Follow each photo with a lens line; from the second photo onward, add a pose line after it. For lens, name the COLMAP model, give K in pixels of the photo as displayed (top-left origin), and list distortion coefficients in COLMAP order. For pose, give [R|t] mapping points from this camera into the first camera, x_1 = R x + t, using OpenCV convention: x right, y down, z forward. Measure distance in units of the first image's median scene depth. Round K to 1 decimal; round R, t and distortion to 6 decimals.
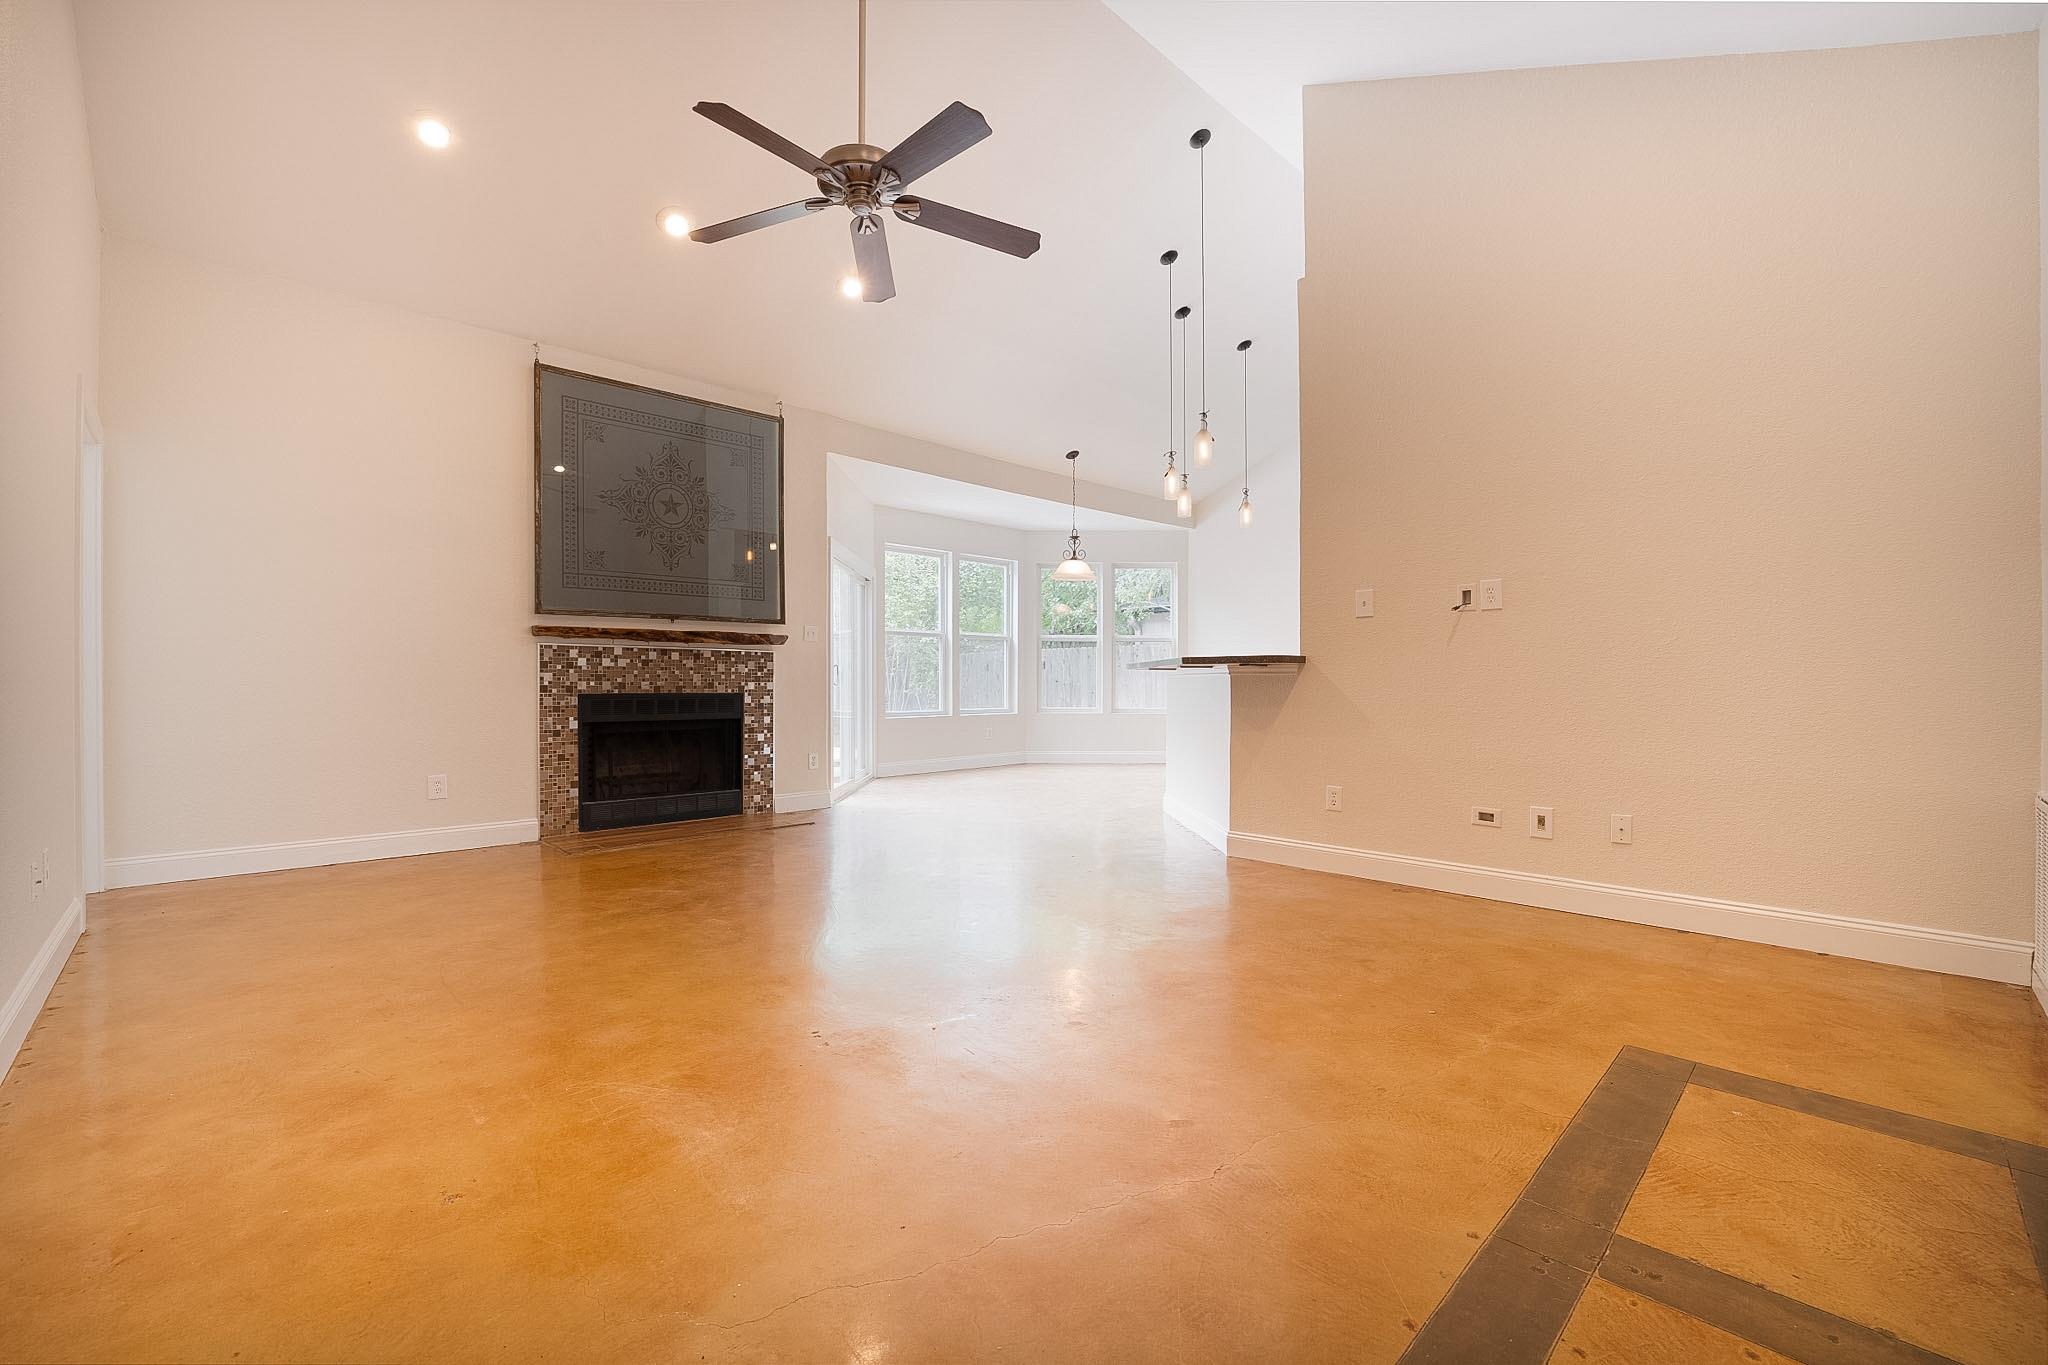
lens RADIAL K [[851.4, 0, 1017.8], [0, 851.4, 688.3], [0, 0, 1]] dist [-0.016589, 0.000425]
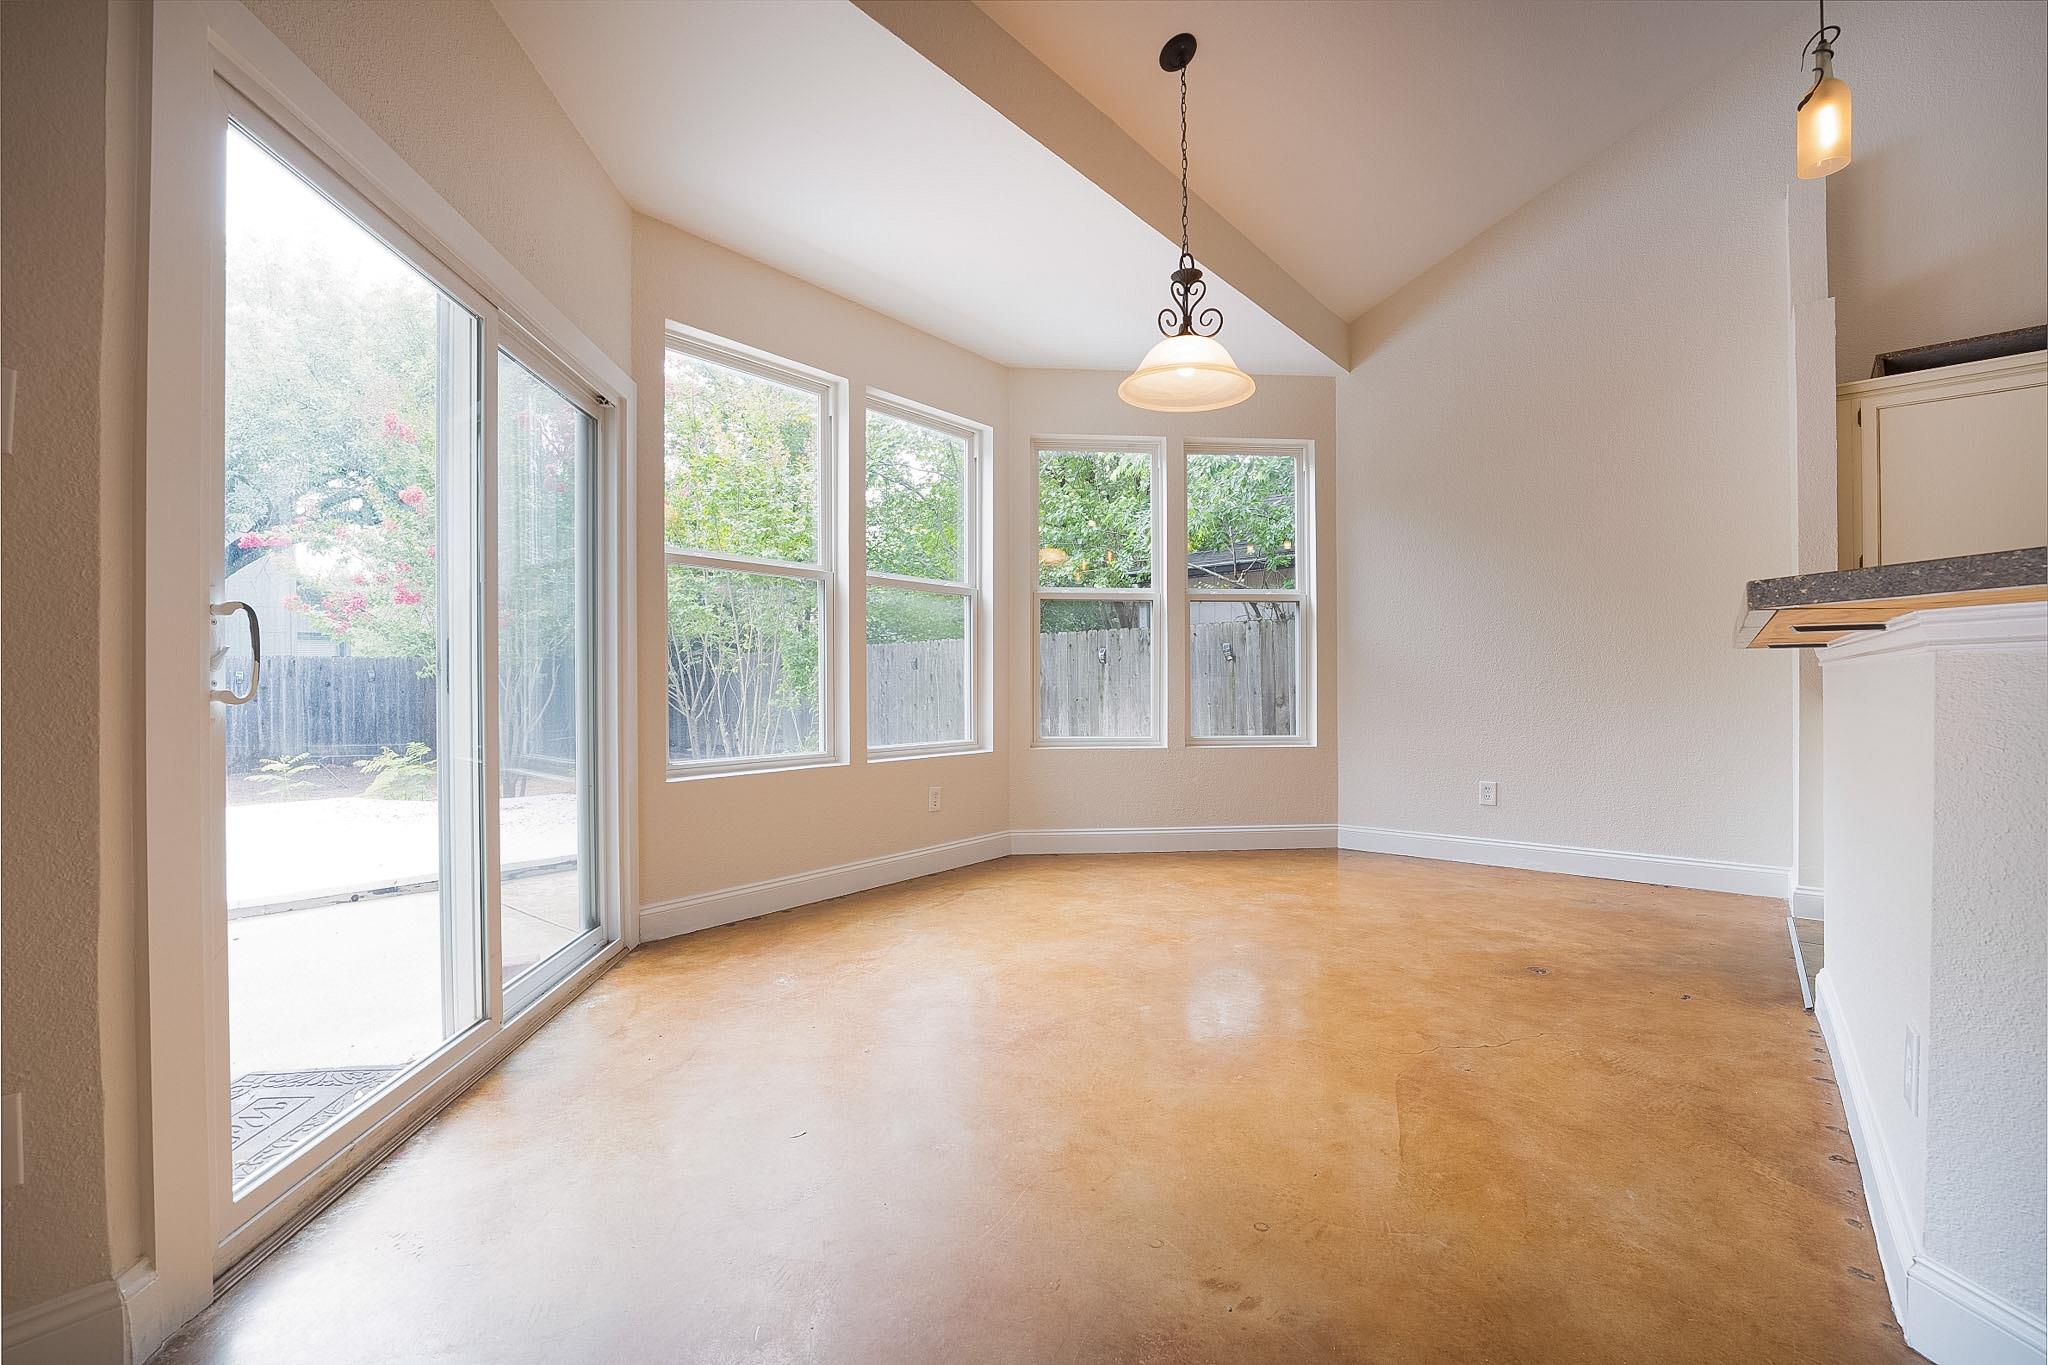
lens RADIAL K [[851.4, 0, 1038.0], [0, 851.4, 695.7], [0, 0, 1]] dist [-0.016589, 0.000425]
pose [[0.993408, -0.006152, 0.114465, -0.029811], [0.005686, 0.999974, 0.004397, -0.003247], [-0.114489, -0.003718, 0.993418, 0.534399]]
